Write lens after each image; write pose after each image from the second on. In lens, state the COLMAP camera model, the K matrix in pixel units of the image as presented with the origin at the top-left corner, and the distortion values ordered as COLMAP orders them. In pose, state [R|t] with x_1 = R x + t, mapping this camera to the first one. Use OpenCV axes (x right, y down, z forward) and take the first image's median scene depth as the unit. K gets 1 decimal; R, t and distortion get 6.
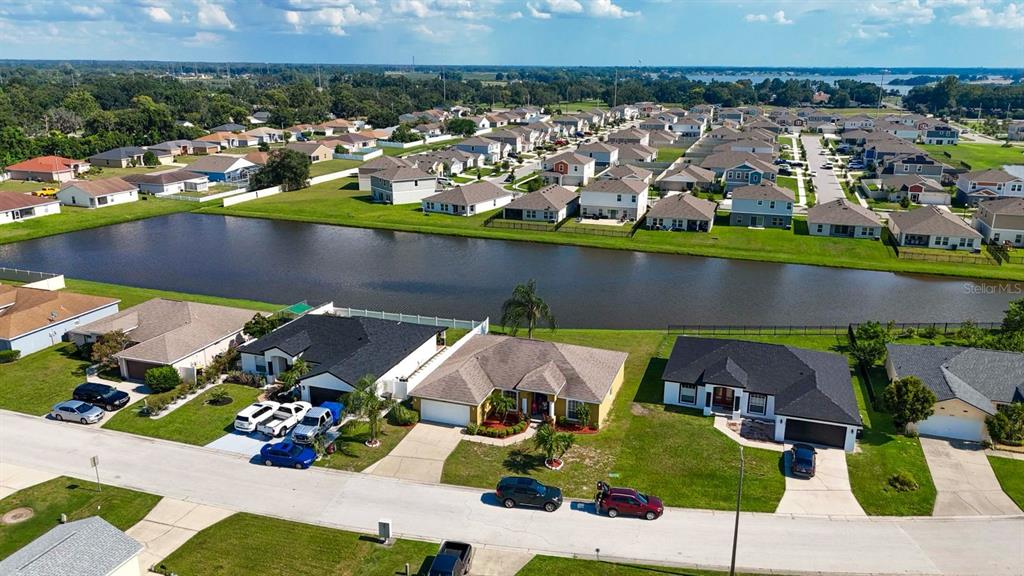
lens RADIAL K [[753.0, 0, 512.0], [0, 753.0, 288.0], [0, 0, 1]] dist [0.034433, -0.000999]
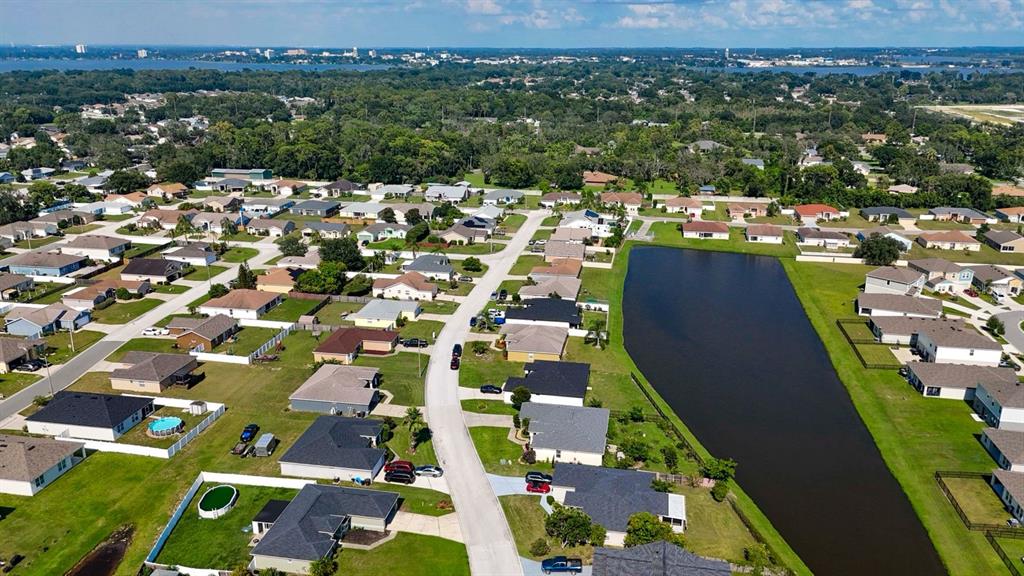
lens RADIAL K [[753.0, 0, 512.0], [0, 753.0, 288.0], [0, 0, 1]] dist [0.034433, -0.000999]
pose [[0.143113, 0.297073, -0.944069, 1.255937], [-0.281209, 0.926779, 0.249003, -0.352144], [0.948915, 0.229845, 0.216174, 0.196087]]
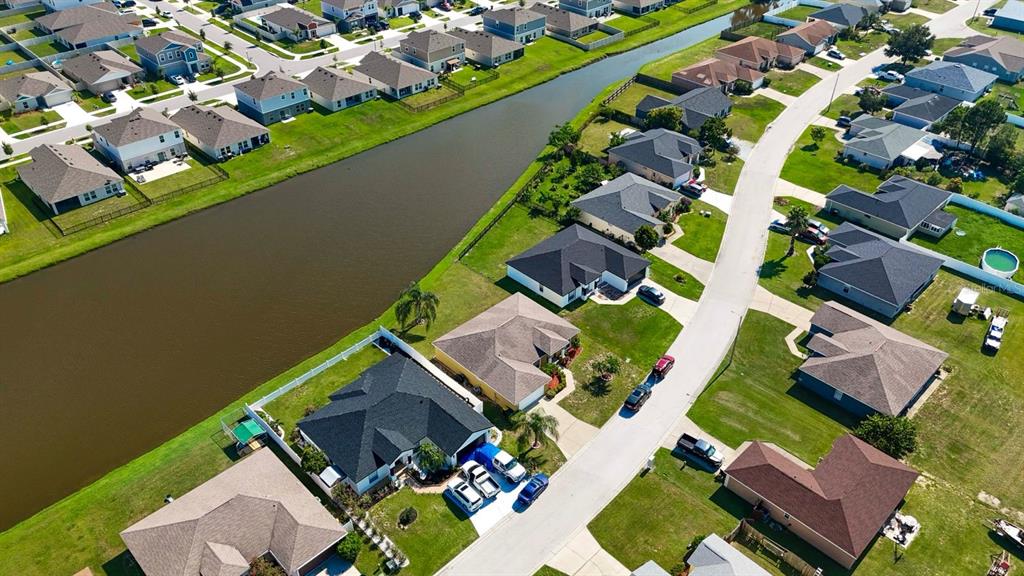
lens RADIAL K [[753.0, 0, 512.0], [0, 753.0, 288.0], [0, 0, 1]] dist [0.034433, -0.000999]
pose [[0.451153, -0.535109, 0.714226, -0.515939], [0.250116, 0.844042, 0.474379, -0.356351], [-0.856681, -0.035378, 0.514632, 0.148593]]
